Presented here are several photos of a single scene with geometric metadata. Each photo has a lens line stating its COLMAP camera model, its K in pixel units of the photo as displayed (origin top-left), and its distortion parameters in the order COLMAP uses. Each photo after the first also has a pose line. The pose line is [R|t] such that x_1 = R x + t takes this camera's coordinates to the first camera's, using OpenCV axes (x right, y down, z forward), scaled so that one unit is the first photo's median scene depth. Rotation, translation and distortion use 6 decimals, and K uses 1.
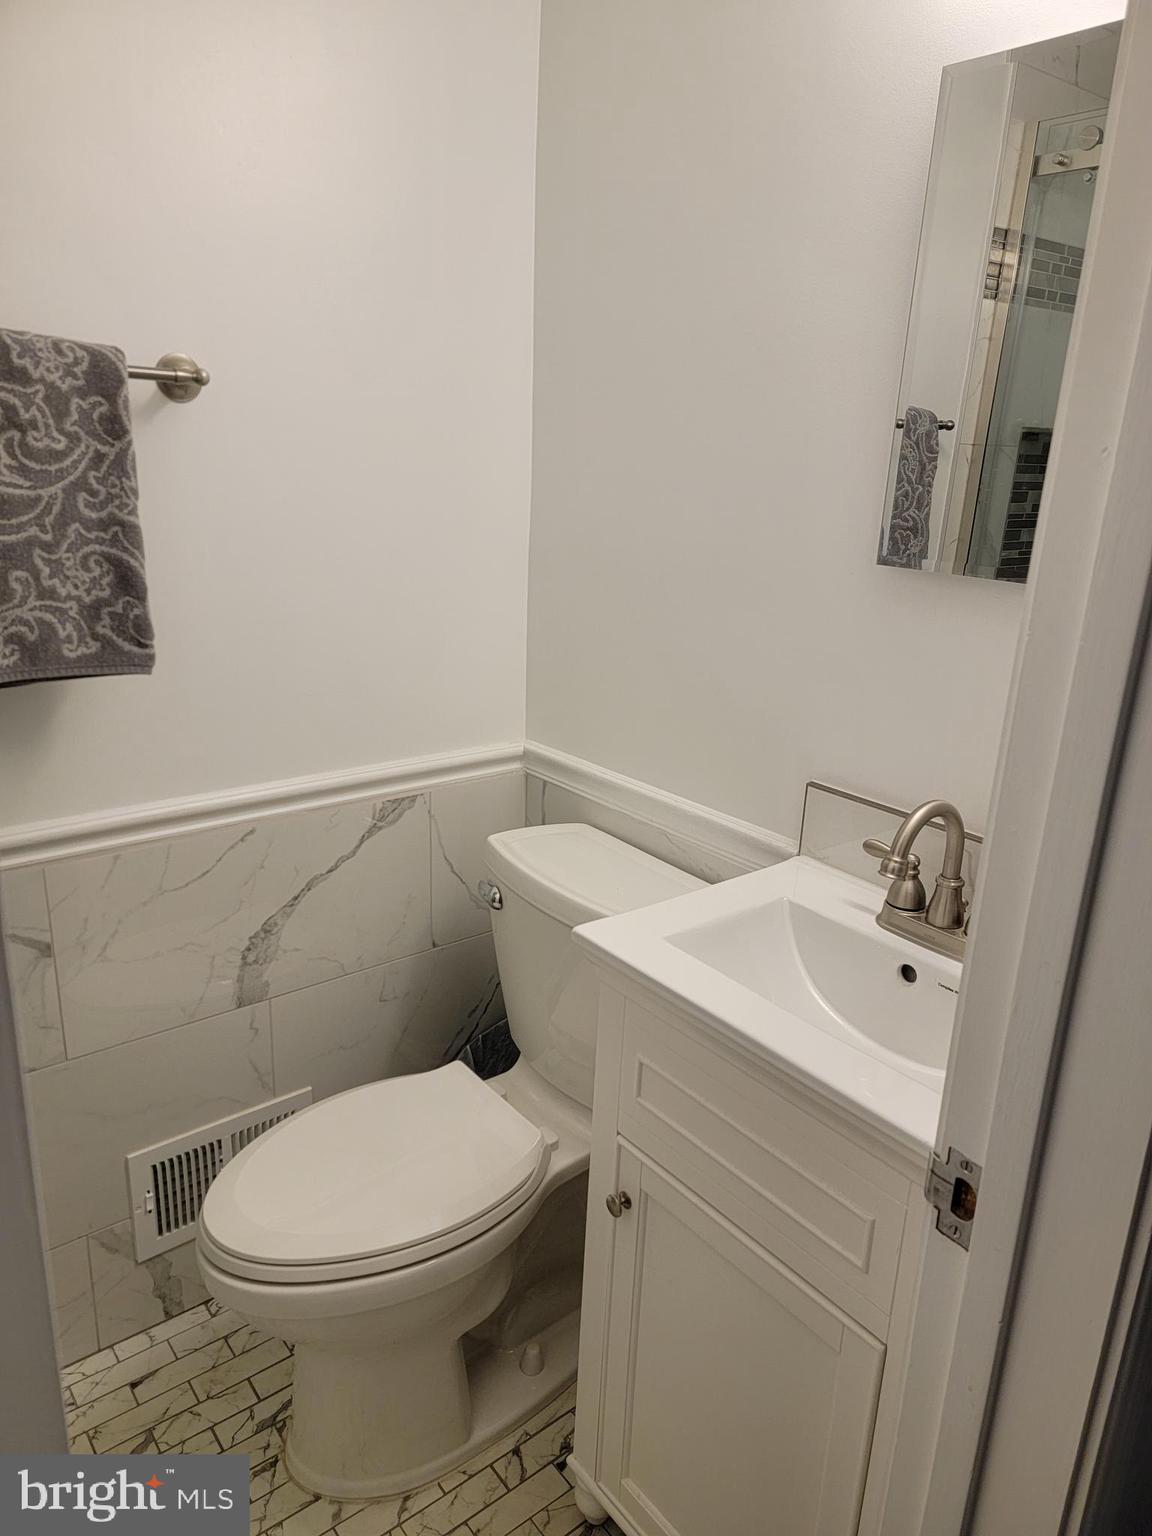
lens RADIAL K [[1048.9, 0, 575.2], [0, 1048.9, 773.4], [0, 0, 1]] dist [0.115353, -0.093009]
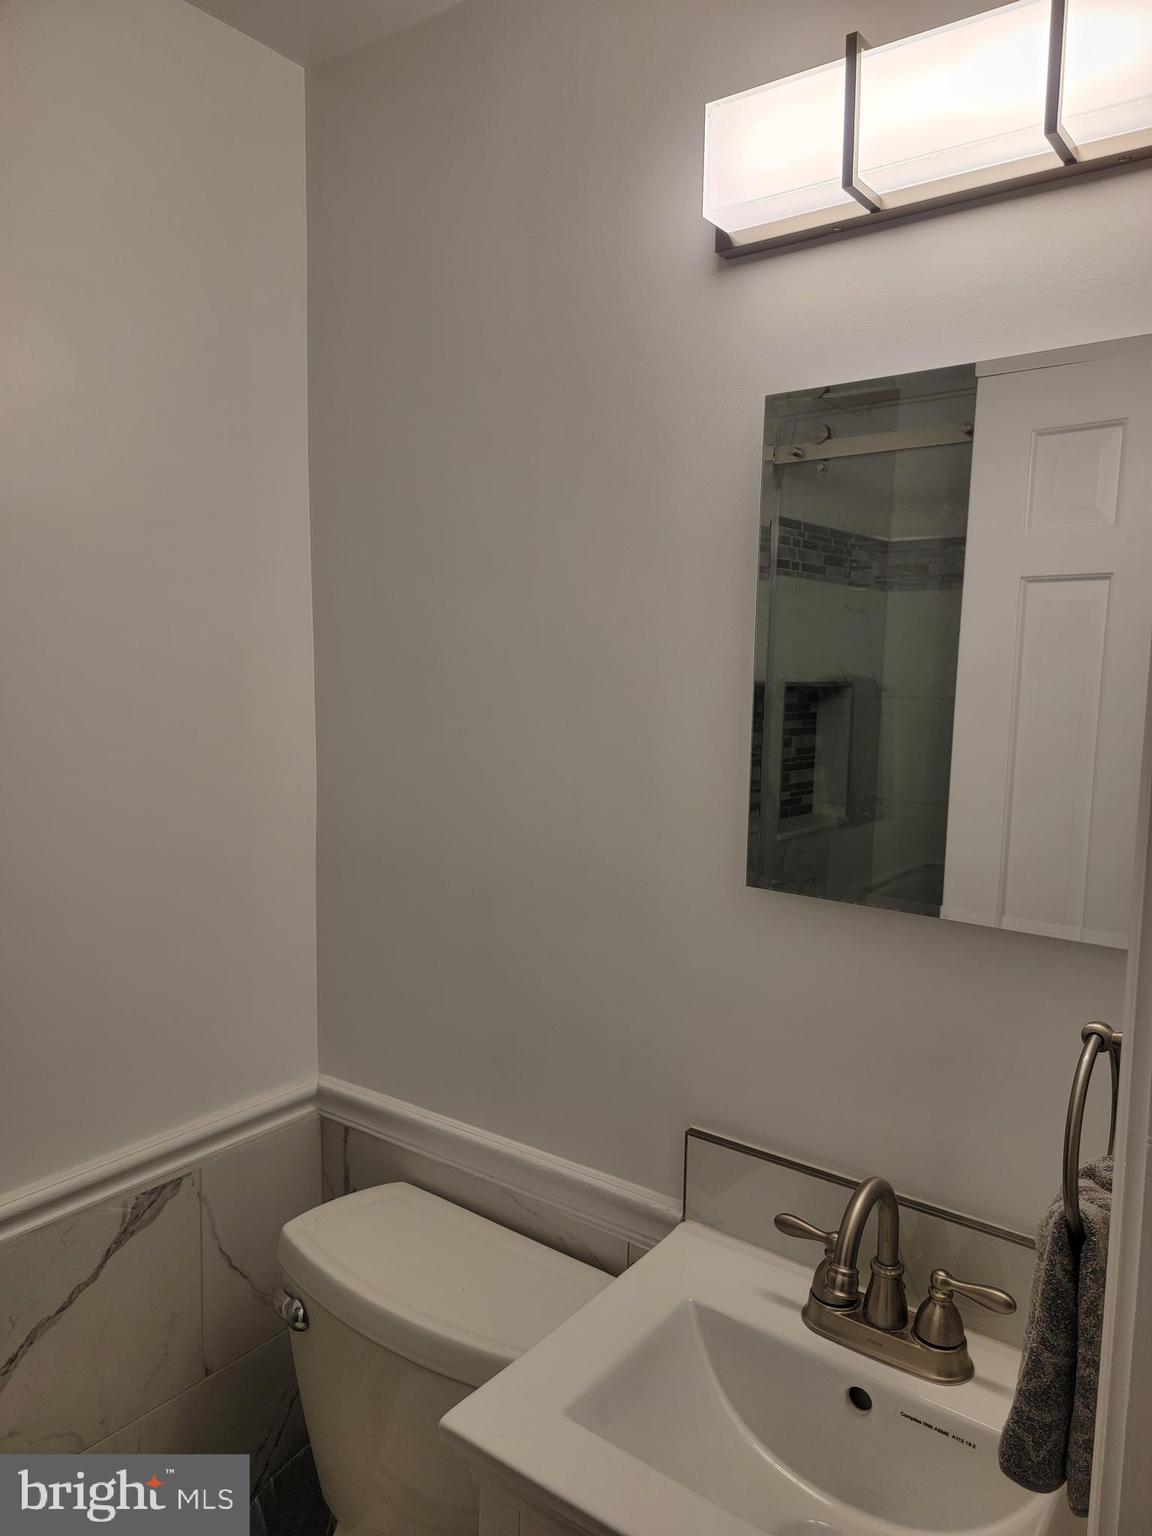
lens RADIAL K [[1062.0, 0, 574.5], [0, 1062.0, 777.0], [0, 0, 1]] dist [0.120647, -0.103322]
pose [[0.969158, -0.052906, 0.240695, -0.051124], [0.096870, 0.979850, -0.174670, -0.108111], [-0.226604, 0.192599, 0.954755, 0.117884]]
